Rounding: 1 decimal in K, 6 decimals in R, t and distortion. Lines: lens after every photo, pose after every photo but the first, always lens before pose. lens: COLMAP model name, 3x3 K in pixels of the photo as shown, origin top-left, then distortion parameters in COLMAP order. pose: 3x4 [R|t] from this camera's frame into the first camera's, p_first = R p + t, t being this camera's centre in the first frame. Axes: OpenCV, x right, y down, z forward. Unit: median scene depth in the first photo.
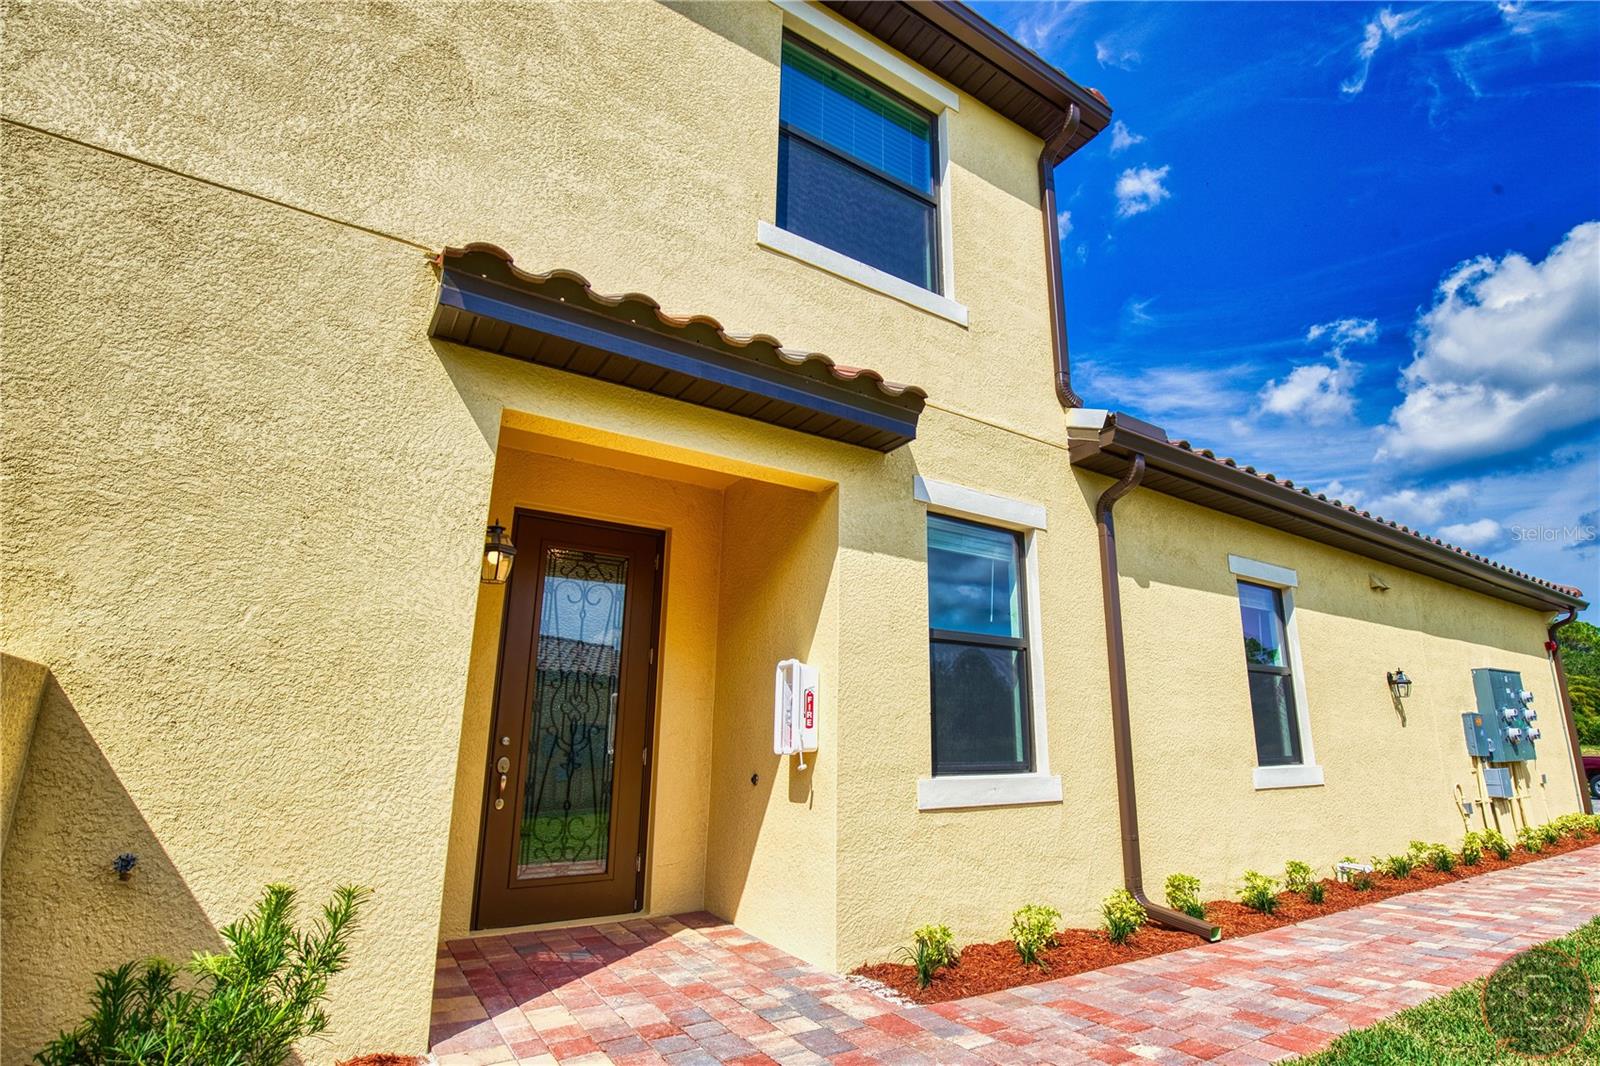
lens RADIAL K [[805.1, 0, 851.7], [0, 805.1, 543.6], [0, 0, 1]] dist [-0.025678, -0.000648]
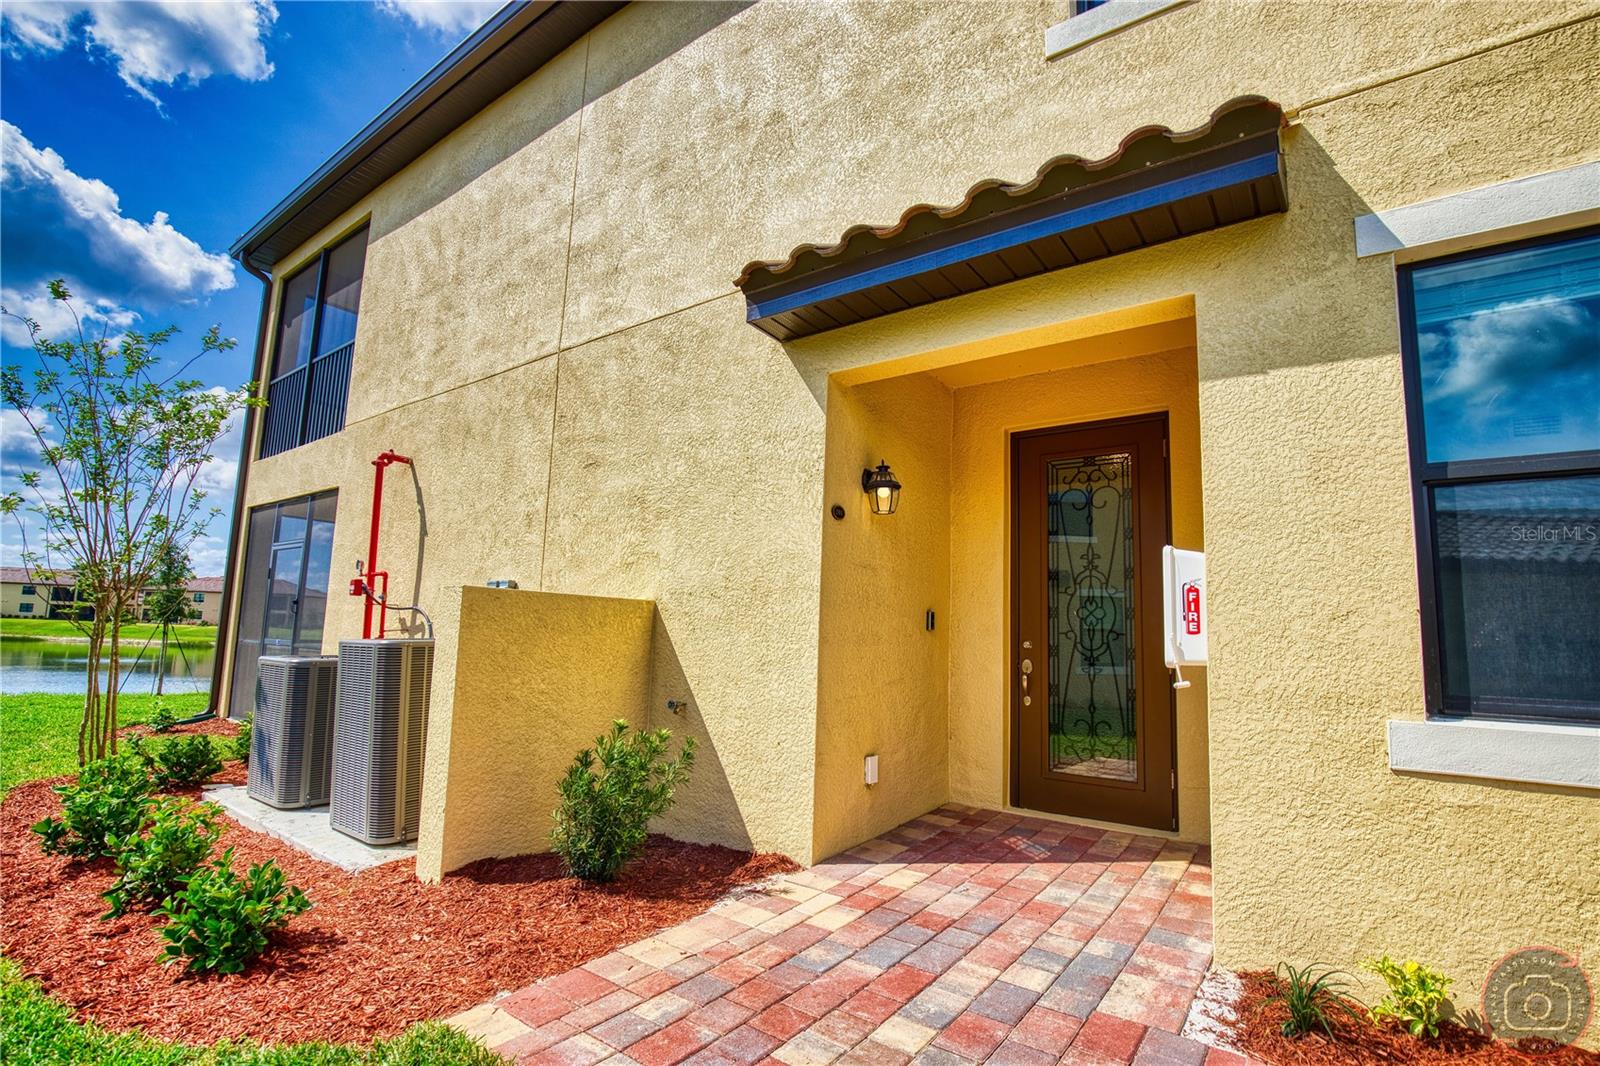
lens RADIAL K [[734.2, 0, 812.4], [0, 734.2, 544.1], [0, 0, 1]] dist [-0.034009, 0.006309]
pose [[0.322171, -0.107463, -0.940562, 0.535253], [0.204279, 0.978021, -0.041771, 0.115786], [0.924379, -0.178680, 0.337043, 0.514195]]
